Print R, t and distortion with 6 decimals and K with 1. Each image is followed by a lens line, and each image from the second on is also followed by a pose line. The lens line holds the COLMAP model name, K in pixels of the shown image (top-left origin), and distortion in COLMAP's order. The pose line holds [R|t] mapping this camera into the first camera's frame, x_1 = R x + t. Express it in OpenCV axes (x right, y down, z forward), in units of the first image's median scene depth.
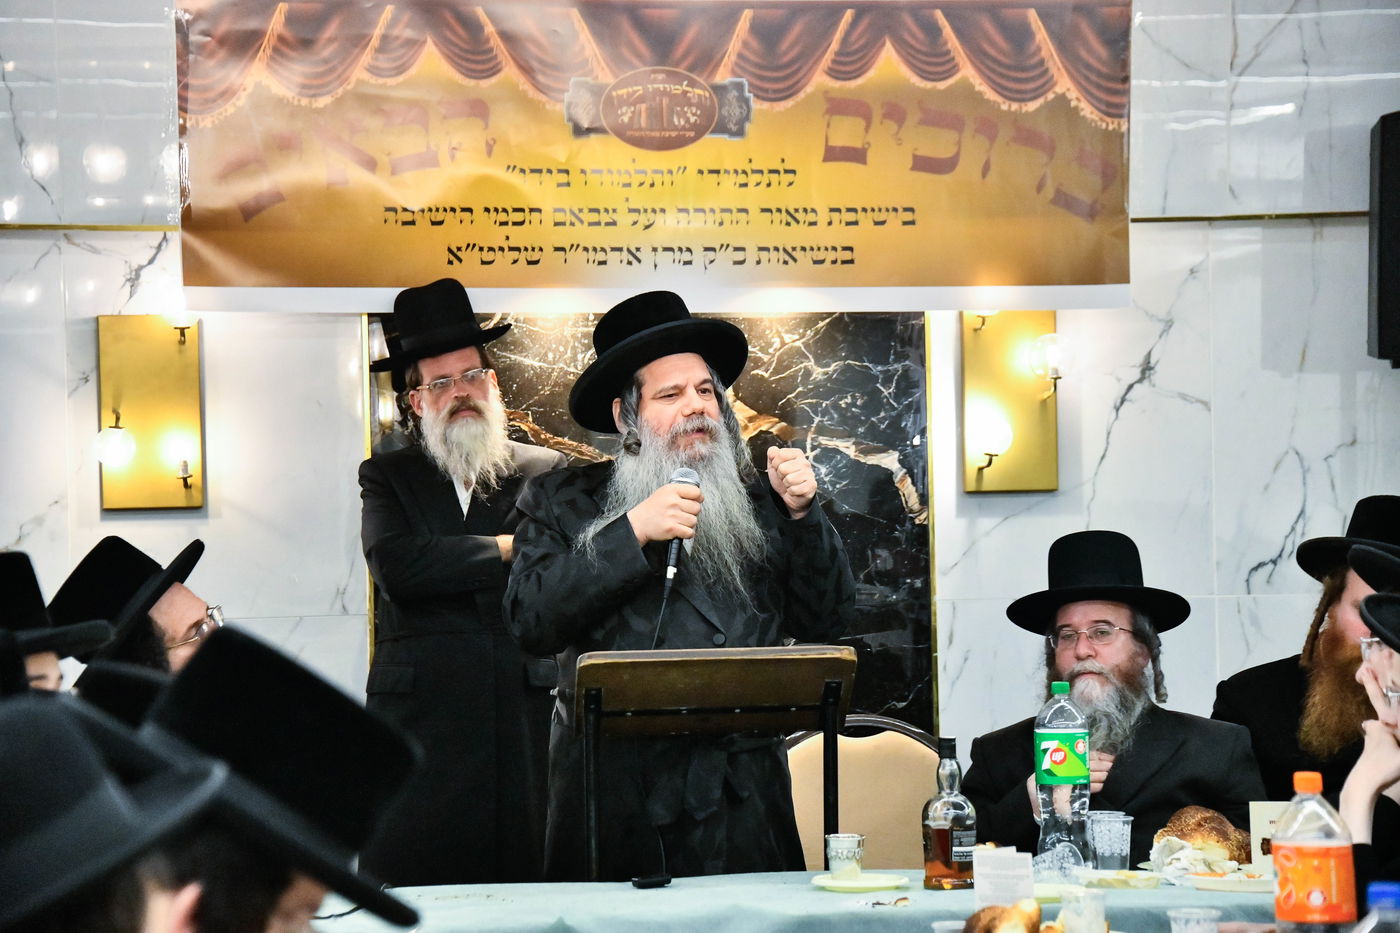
lens RADIAL K [[4670.4, 0, 683.8], [0, 4670.4, 464.5], [0, 0, 1]] dist [1.435090, 0.000000]
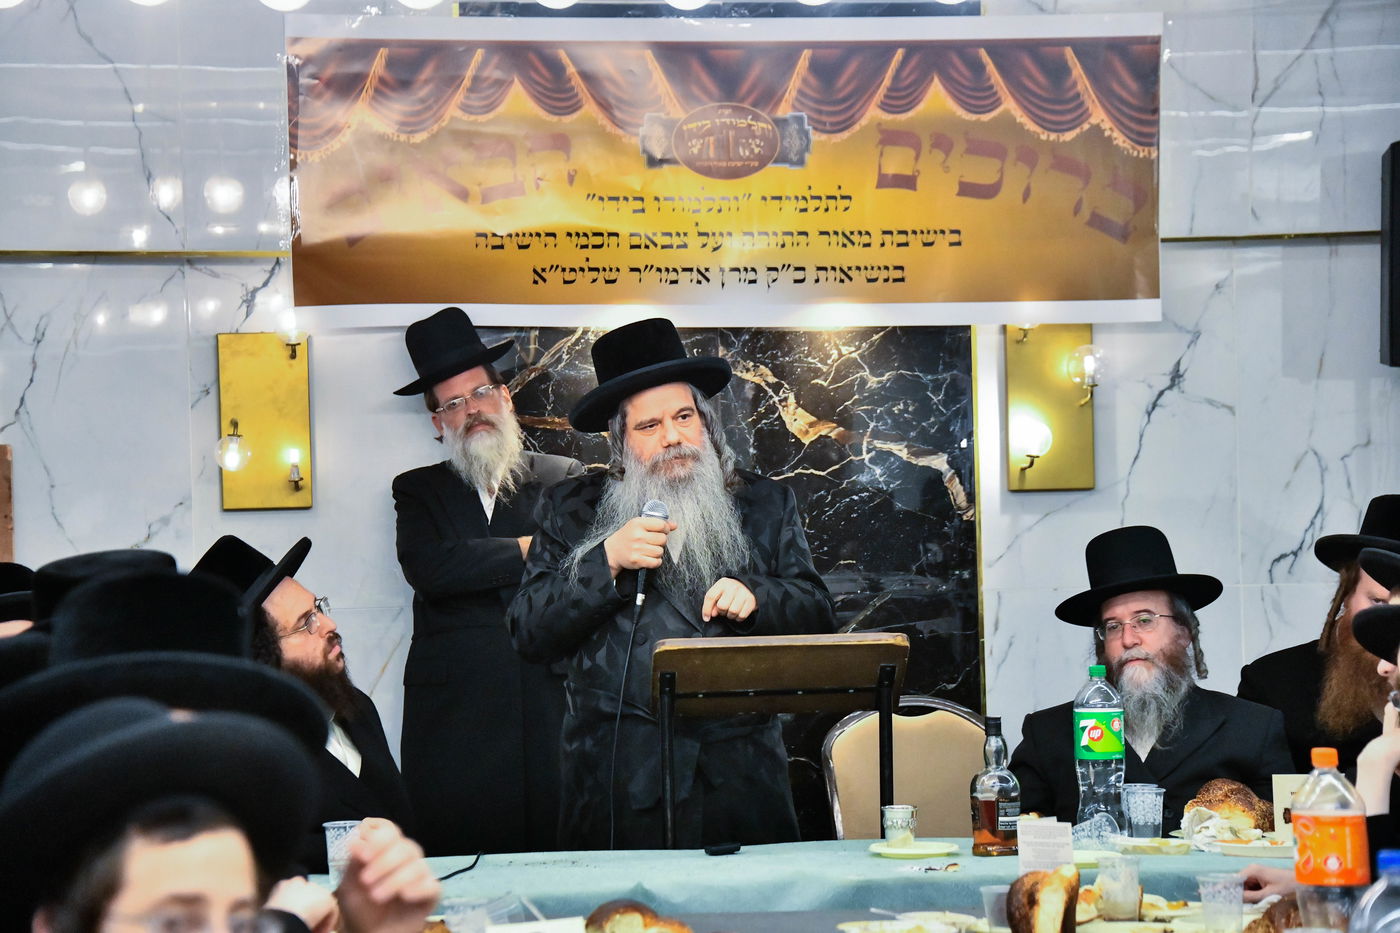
lens RADIAL K [[4262.5, 0, 689.9], [0, 4262.5, 464.6], [0, 0, 1]] dist [1.238189, 0.000000]
pose [[0.999880, -0.004774, -0.014738, 0.000707], [0.004768, 0.999989, -0.000429, -0.000081], [0.014740, 0.000359, 0.999891, 0.004341]]
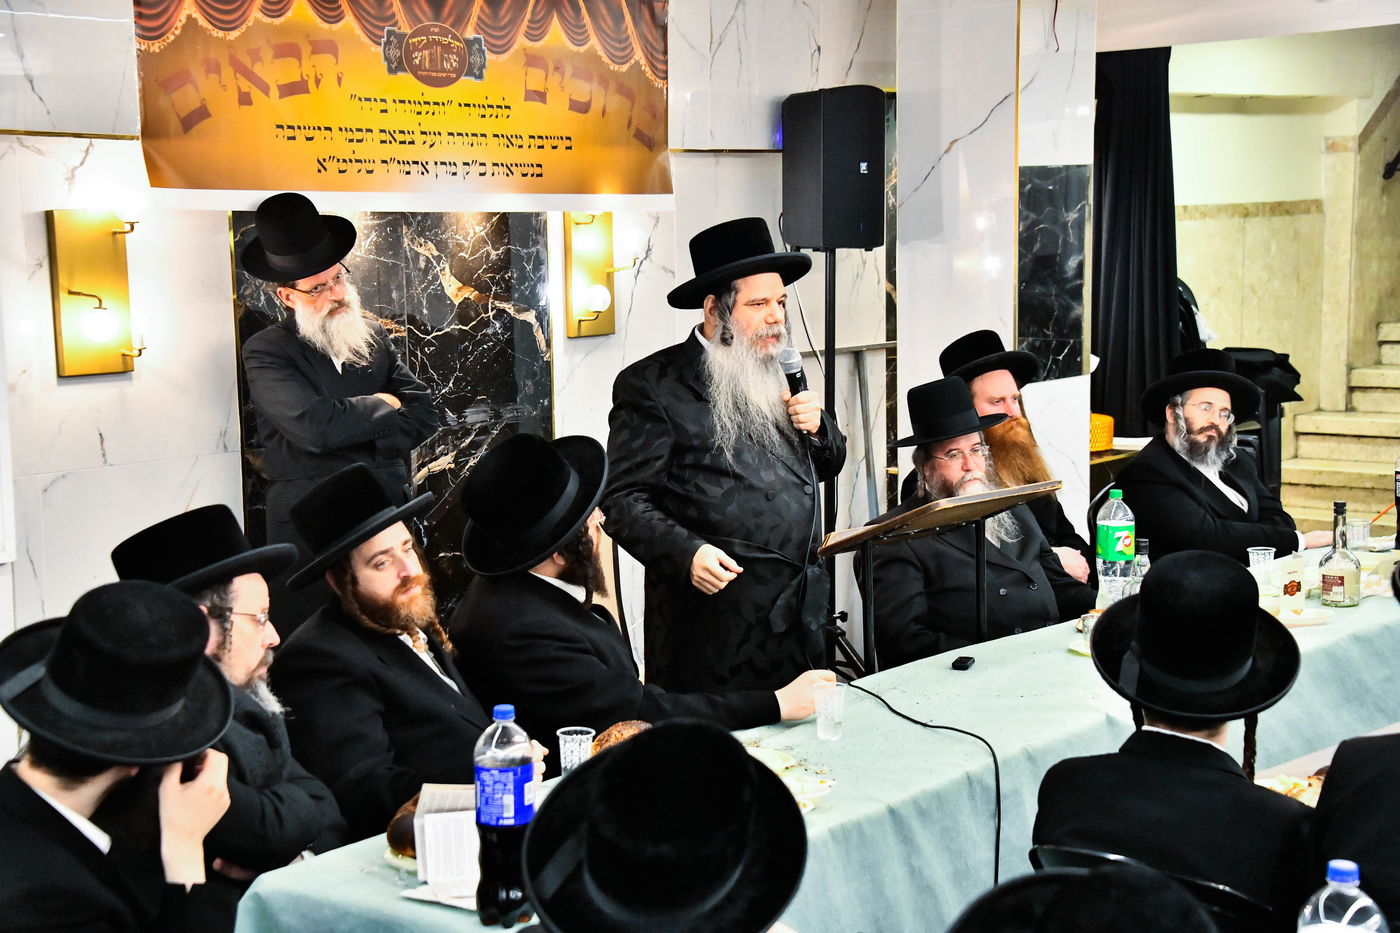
lens RADIAL K [[2335.5, 0, 702.2], [0, 2335.5, 468.5], [0, 0, 1]] dist [0.433126, 0.000000]
pose [[0.728607, -0.072613, 0.681072, -0.411680], [0.001551, 0.994537, 0.104374, -0.029685], [-0.684931, -0.074991, 0.724739, 0.456352]]
